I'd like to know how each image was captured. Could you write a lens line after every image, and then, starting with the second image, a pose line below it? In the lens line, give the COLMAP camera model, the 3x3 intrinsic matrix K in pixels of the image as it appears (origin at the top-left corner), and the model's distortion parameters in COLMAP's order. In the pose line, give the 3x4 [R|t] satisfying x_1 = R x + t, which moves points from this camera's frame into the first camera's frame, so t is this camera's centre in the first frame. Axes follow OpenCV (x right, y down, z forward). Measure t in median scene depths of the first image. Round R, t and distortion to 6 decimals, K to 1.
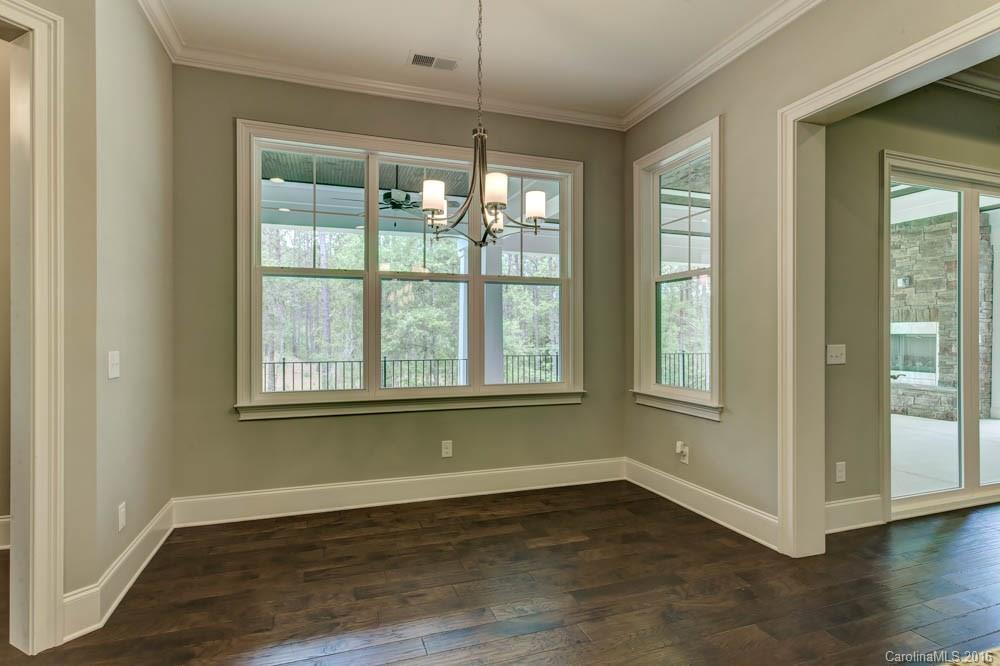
lens RADIAL K [[520.4, 0, 498.7], [0, 520.4, 335.8], [0, 0, 1]] dist [0.004178, 0.000802]
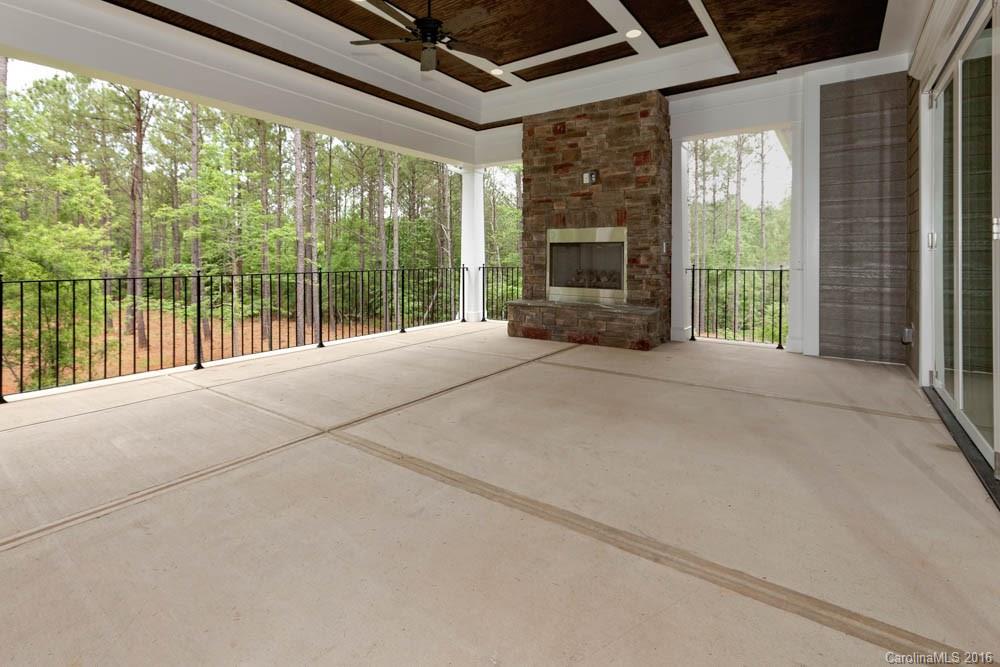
lens RADIAL K [[443.8, 0, 497.9], [0, 443.8, 332.0], [0, 0, 1]] dist [-0.000485, -0.000045]
pose [[0.822128, -0.076464, 0.564144, 0.265152], [-0.017063, 0.987184, 0.158669, 0.028396], [-0.569047, -0.140072, 0.810287, 0.515511]]
